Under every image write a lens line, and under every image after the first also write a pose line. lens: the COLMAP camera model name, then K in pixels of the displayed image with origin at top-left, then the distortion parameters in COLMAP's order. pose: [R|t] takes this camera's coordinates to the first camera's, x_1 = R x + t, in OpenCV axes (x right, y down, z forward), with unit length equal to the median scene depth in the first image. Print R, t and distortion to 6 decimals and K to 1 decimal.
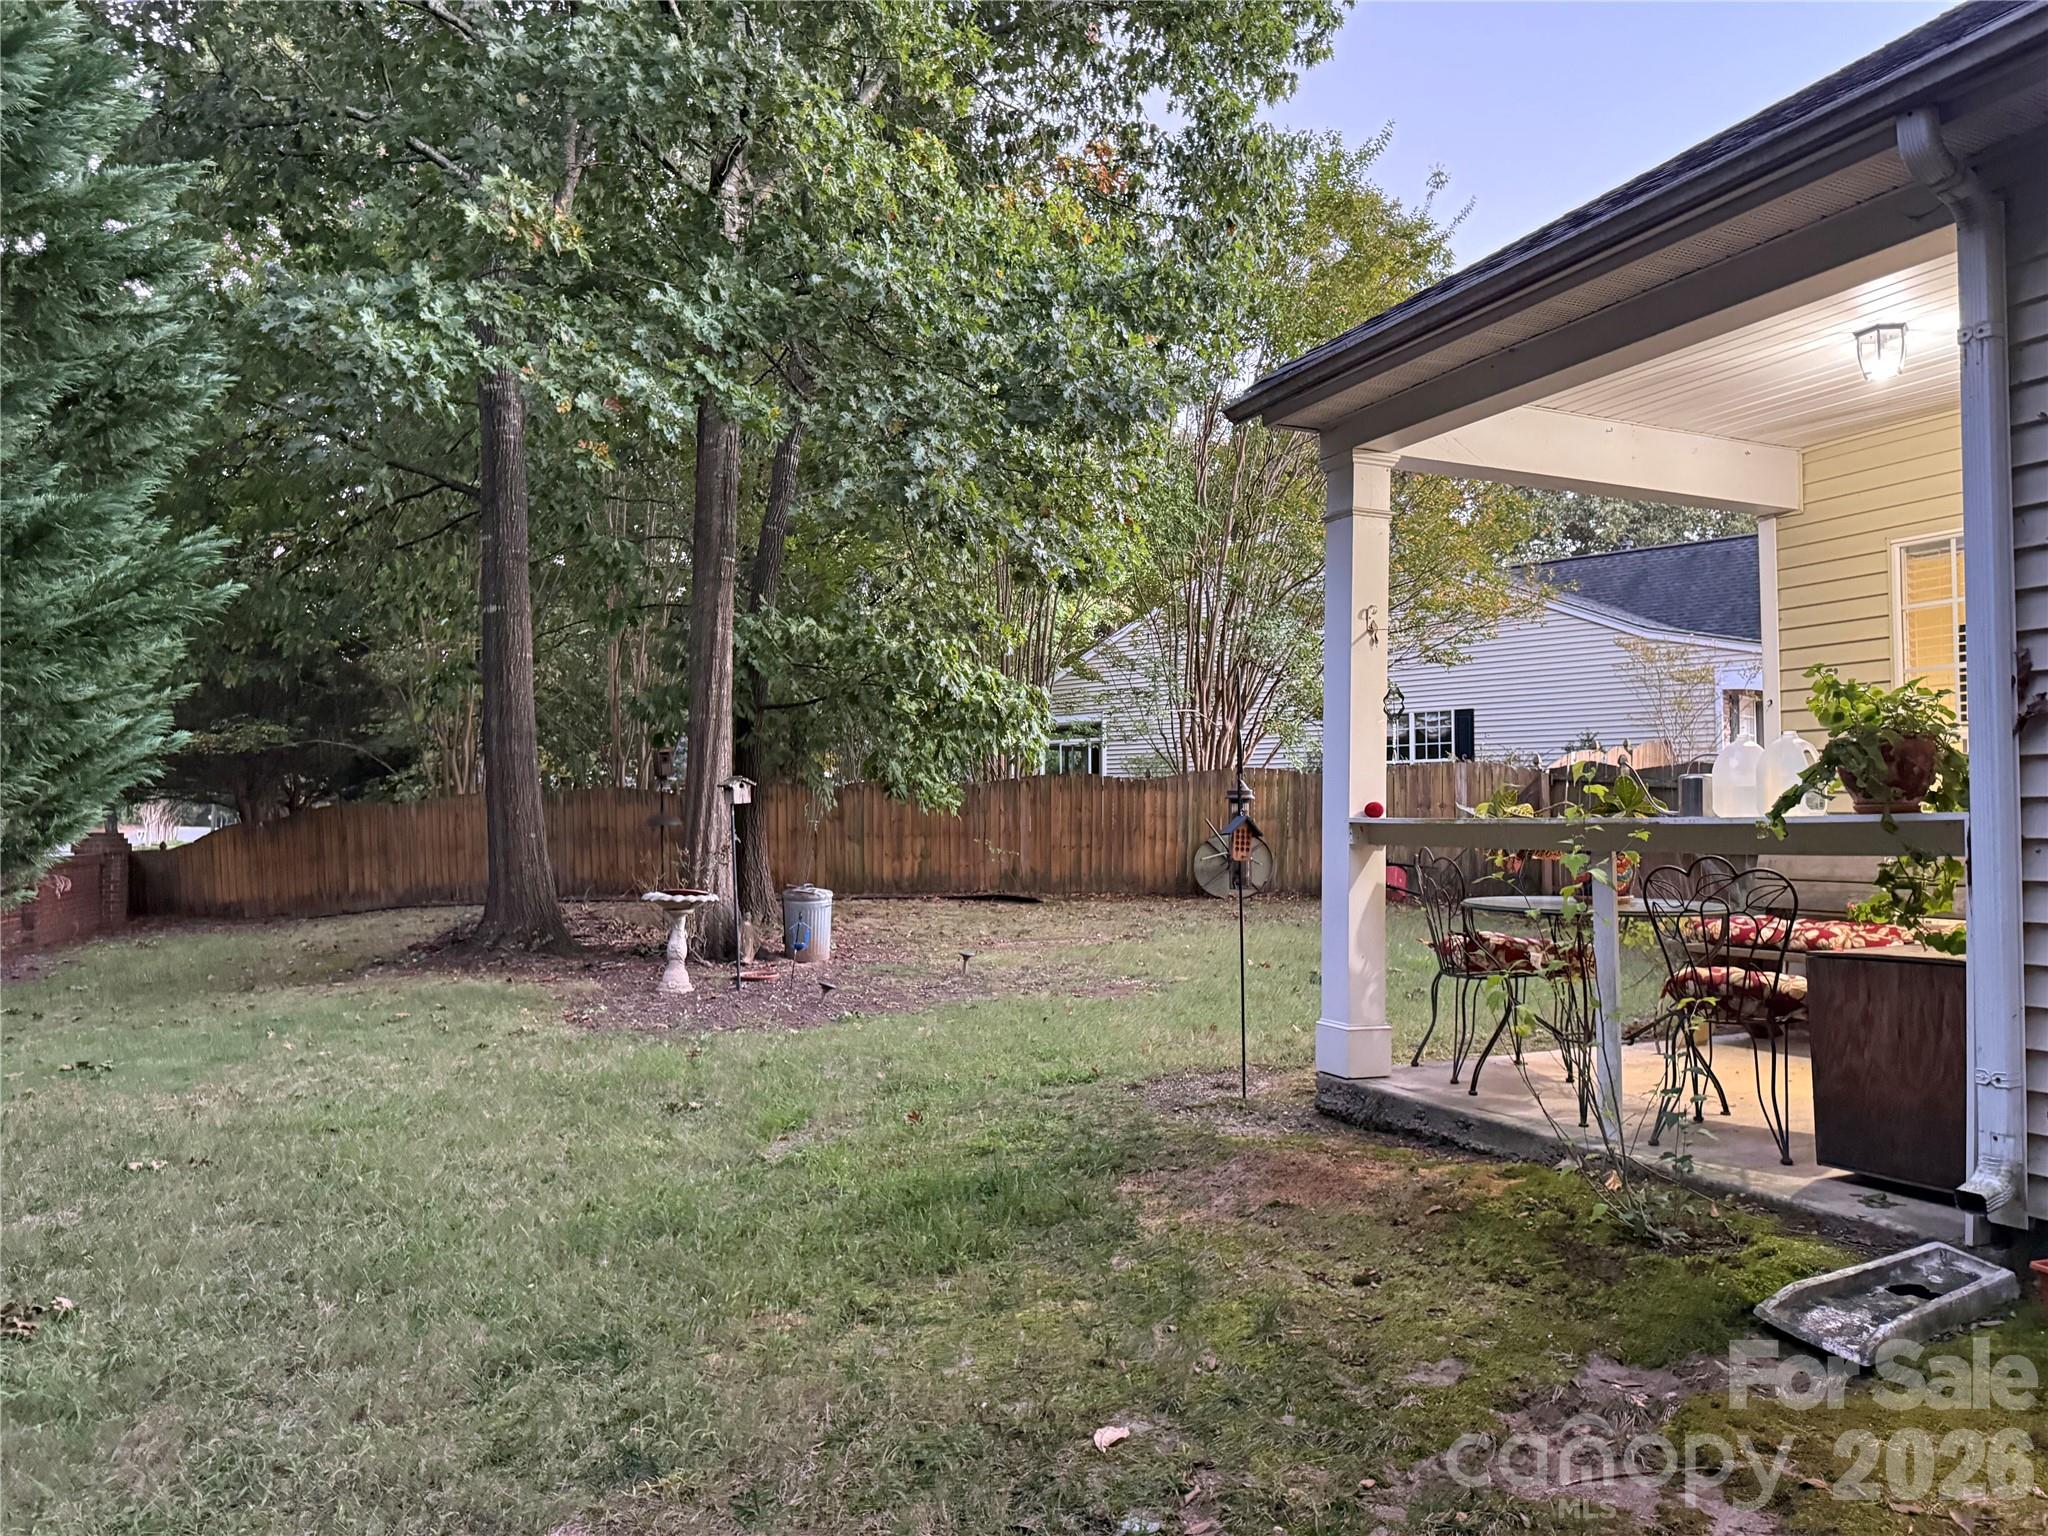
lens RADIAL K [[1462.2, 0, 1024.0], [0, 1462.2, 768.0], [0, 0, 1]] dist [0.144955, -0.222988]
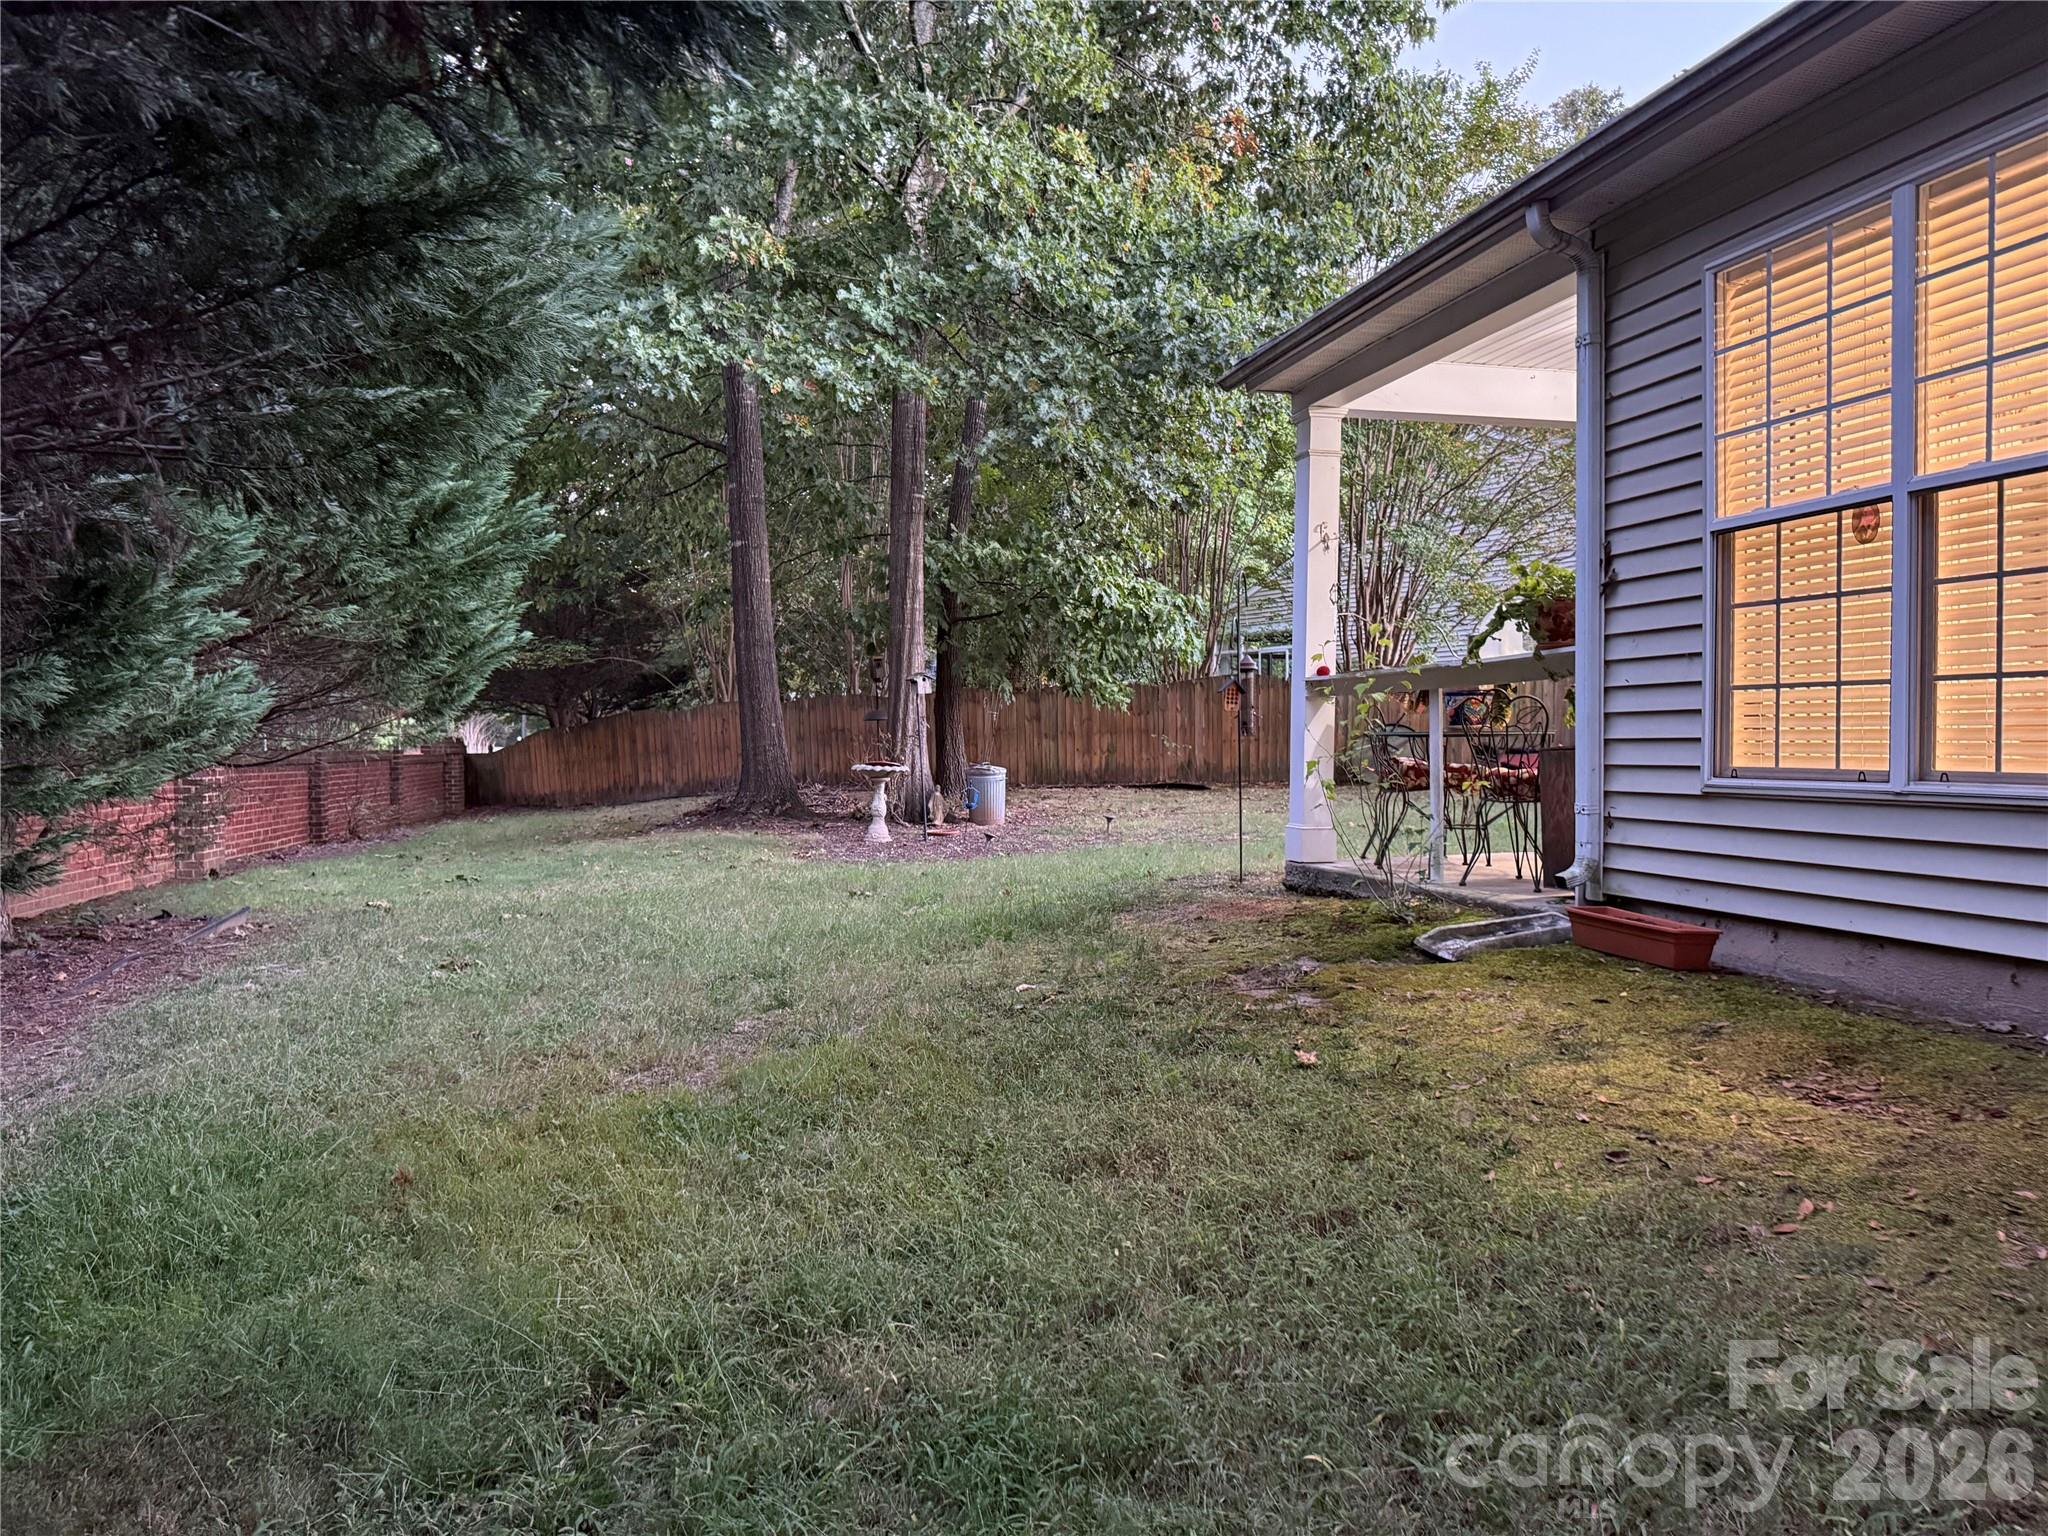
lens RADIAL K [[1462.2, 0, 1024.0], [0, 1462.2, 768.0], [0, 0, 1]] dist [0.144955, -0.222988]
pose [[0.985379, -0.006776, -0.170242, 0.119411], [0.016180, 0.998415, 0.053910, 0.024474], [0.169606, -0.055876, 0.983927, -0.251673]]
